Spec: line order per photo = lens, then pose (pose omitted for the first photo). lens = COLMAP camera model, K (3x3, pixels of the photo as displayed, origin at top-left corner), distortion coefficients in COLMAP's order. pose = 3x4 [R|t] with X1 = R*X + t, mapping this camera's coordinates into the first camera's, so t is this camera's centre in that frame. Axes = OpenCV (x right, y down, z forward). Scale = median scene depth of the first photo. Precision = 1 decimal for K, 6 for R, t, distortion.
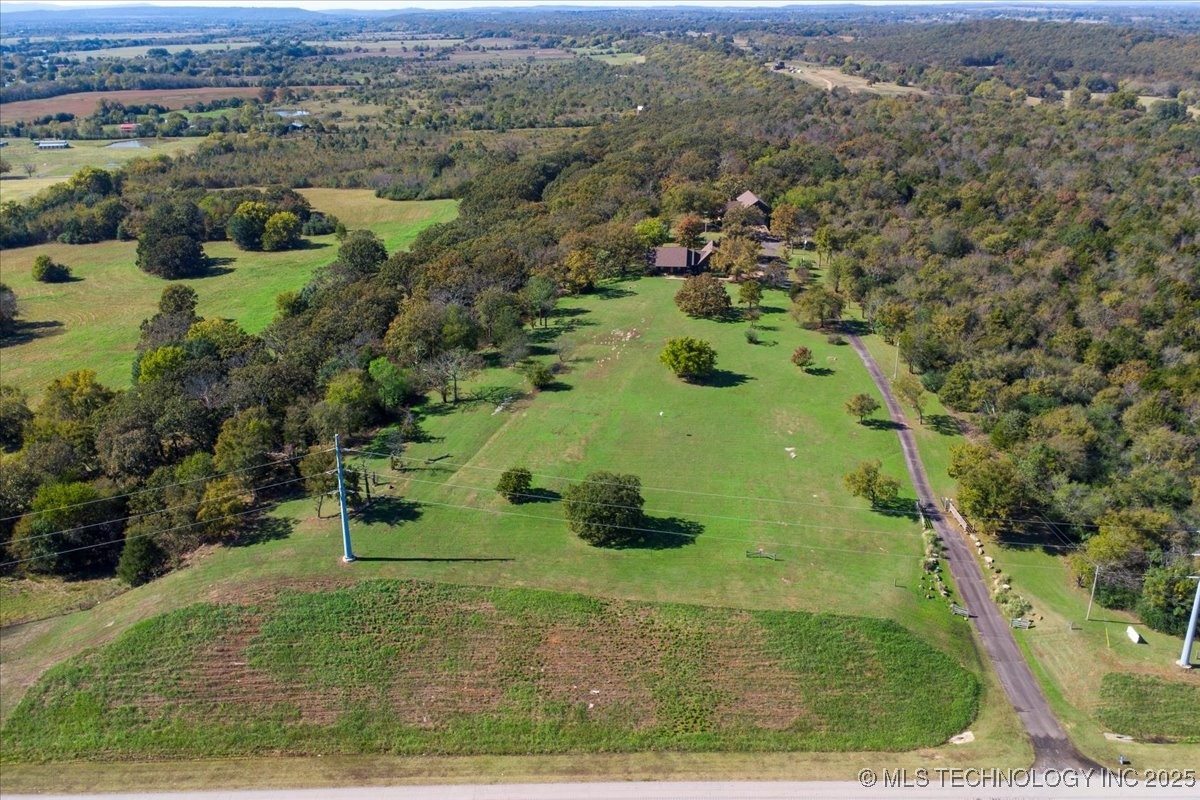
lens RADIAL K [[1028.8, 0, 600.0], [0, 1028.8, 400.0], [0, 0, 1]] dist [0.033460, -0.030573]
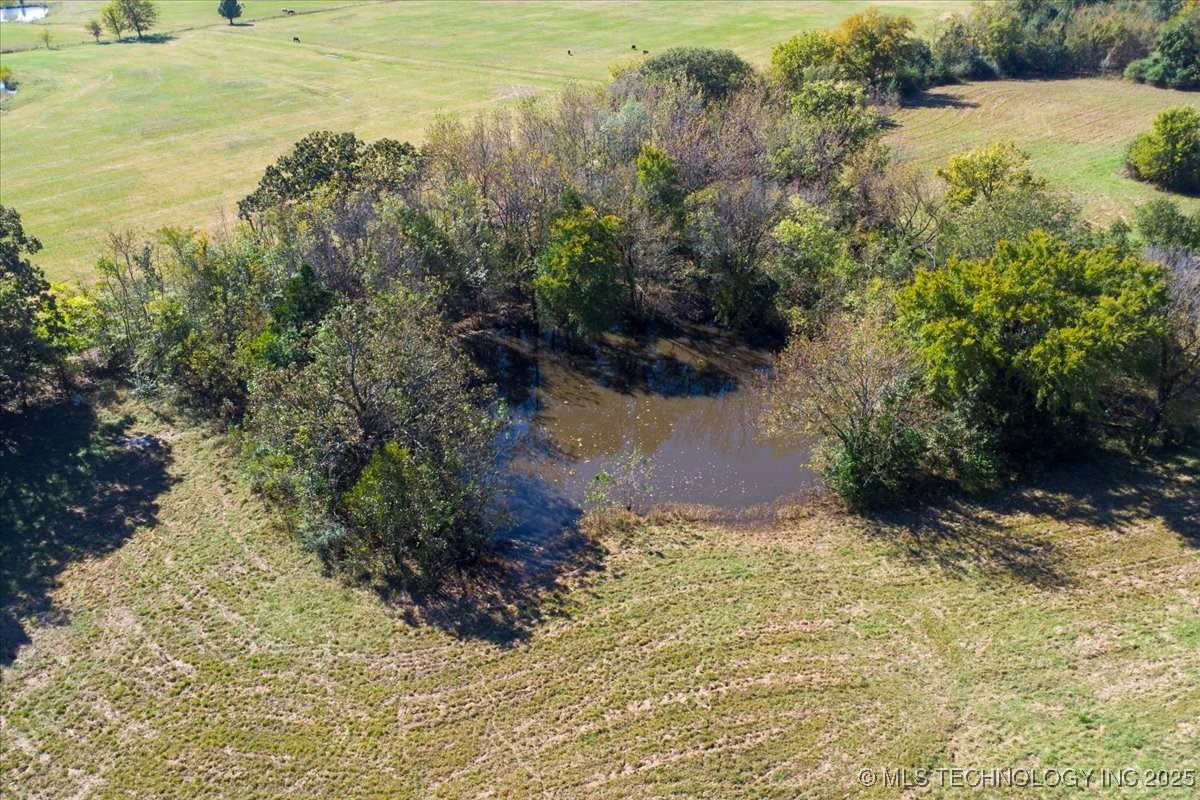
lens RADIAL K [[1039.4, 0, 600.0], [0, 1039.4, 400.0], [0, 0, 1]] dist [0.017843, 0.011453]
pose [[0.732638, 0.319567, -0.600931, -0.729279], [-0.240573, 0.947514, 0.210576, -0.124889], [0.636684, -0.009708, 0.771064, 1.010352]]
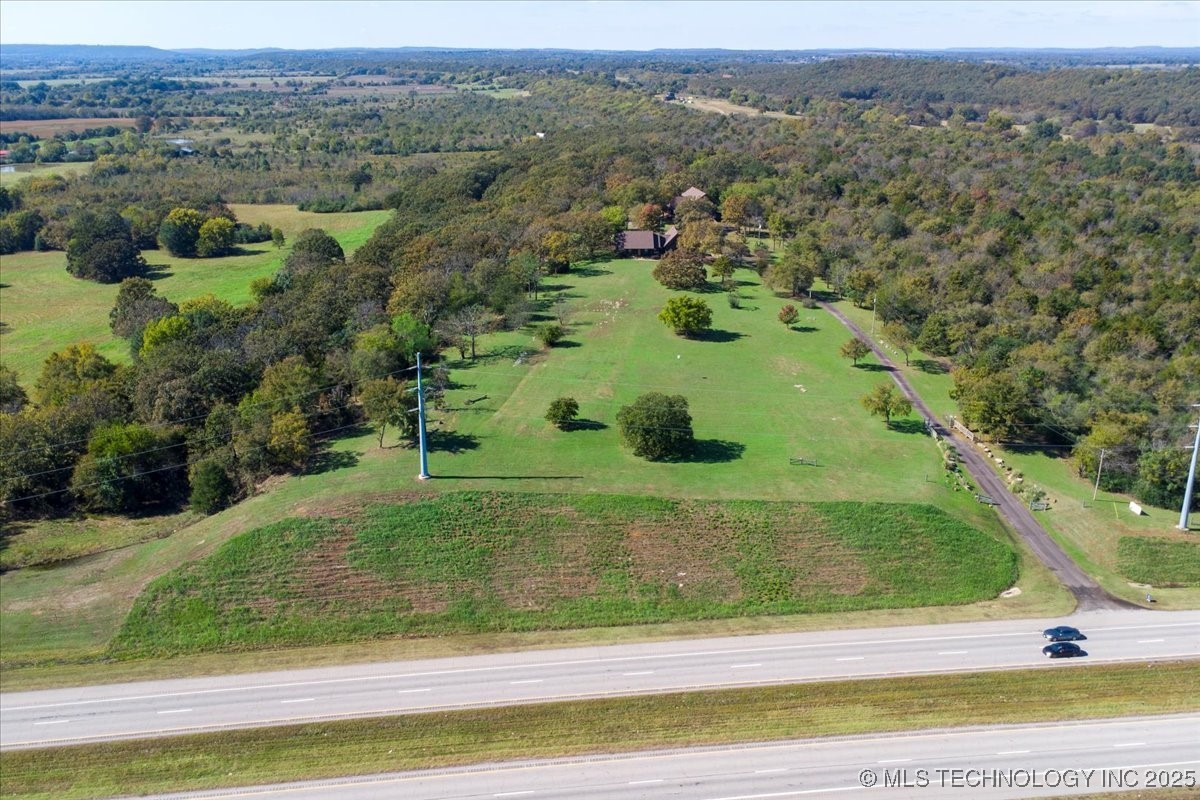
lens RADIAL K [[1056.3, 0, 600.0], [0, 1056.3, 400.0], [0, 0, 1]] dist [0.021928, -0.001653]
pose [[0.992713, -0.030179, 0.116659, -0.126135], [0.035414, 0.998444, -0.043068, 0.085412], [-0.115178, 0.046885, 0.992238, -0.059355]]
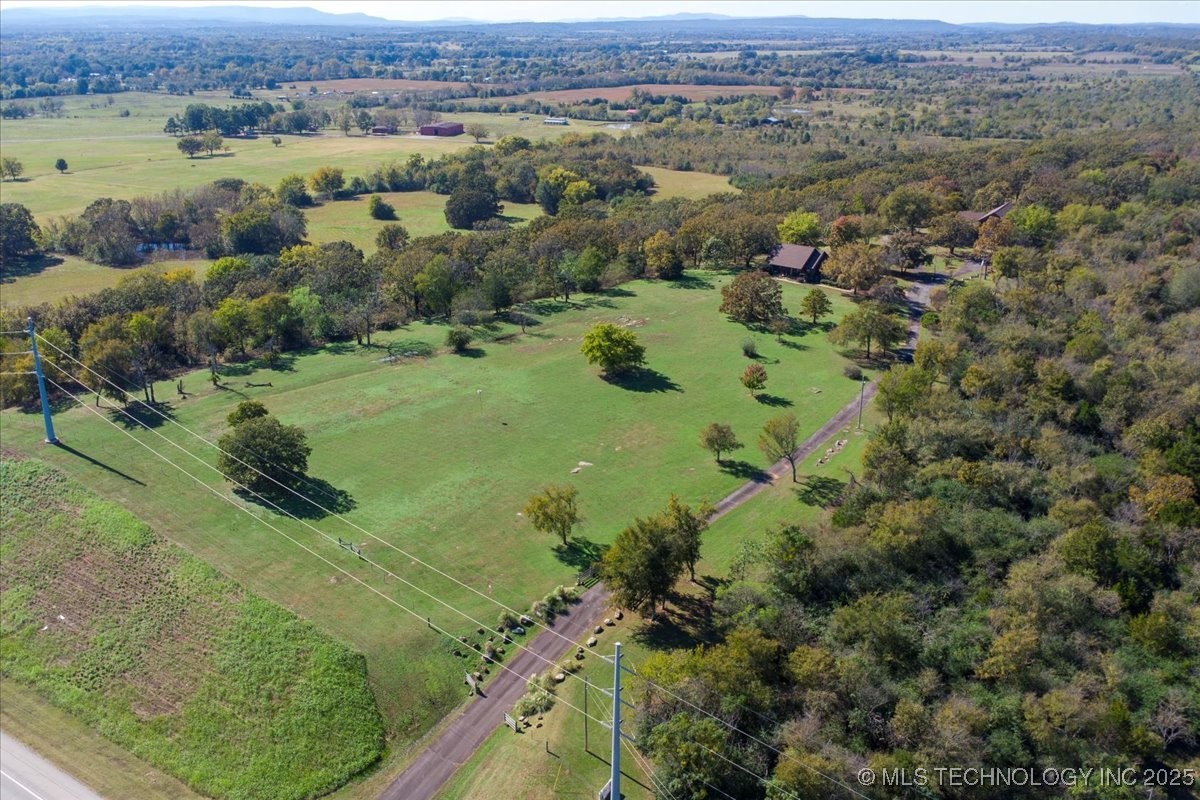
lens RADIAL K [[1028.8, 0, 600.0], [0, 1028.8, 400.0], [0, 0, 1]] dist [0.033460, -0.030573]
pose [[0.837730, 0.204352, -0.506407, 0.502062], [-0.210345, 0.976540, 0.046101, -0.035559], [0.503948, 0.067900, 0.861061, 0.244329]]
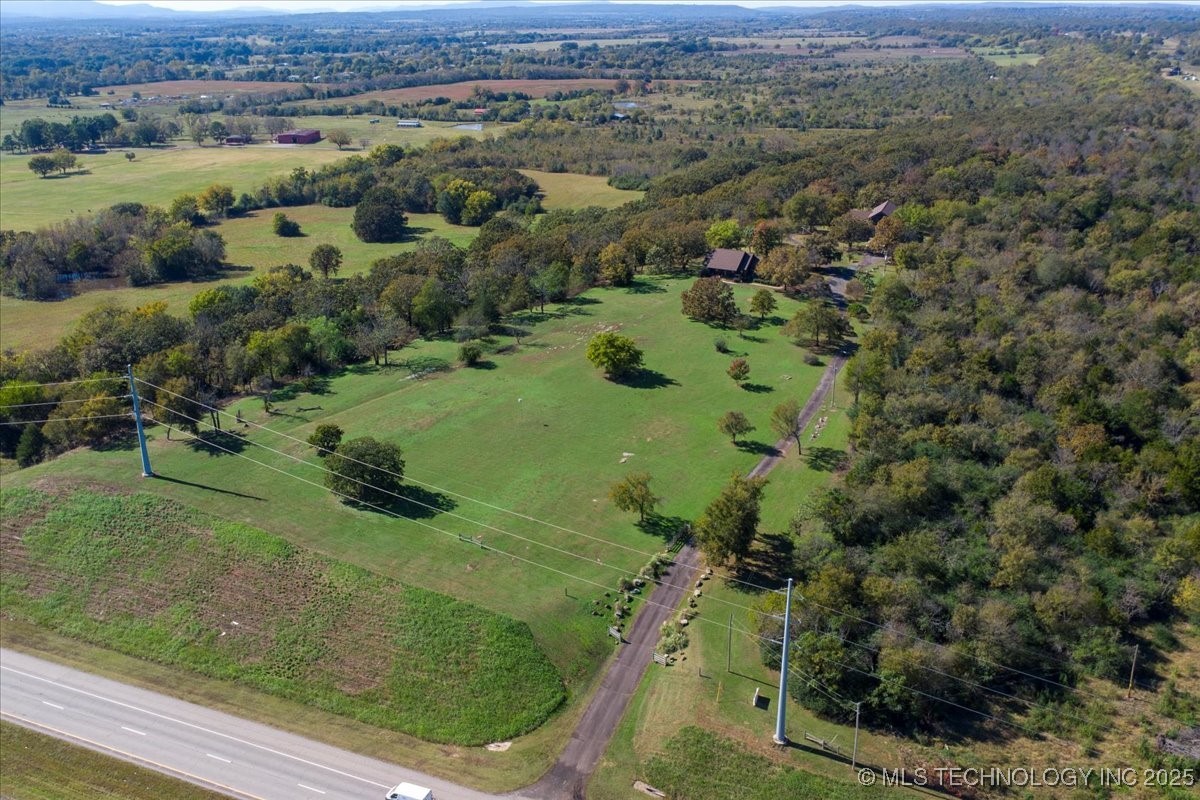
lens RADIAL K [[1028.8, 0, 600.0], [0, 1028.8, 400.0], [0, 0, 1]] dist [0.033460, -0.030573]
pose [[0.921399, 0.142999, -0.361351, 0.422611], [-0.142170, 0.989417, 0.029030, -0.023273], [0.361678, 0.024625, 0.931978, 0.063874]]
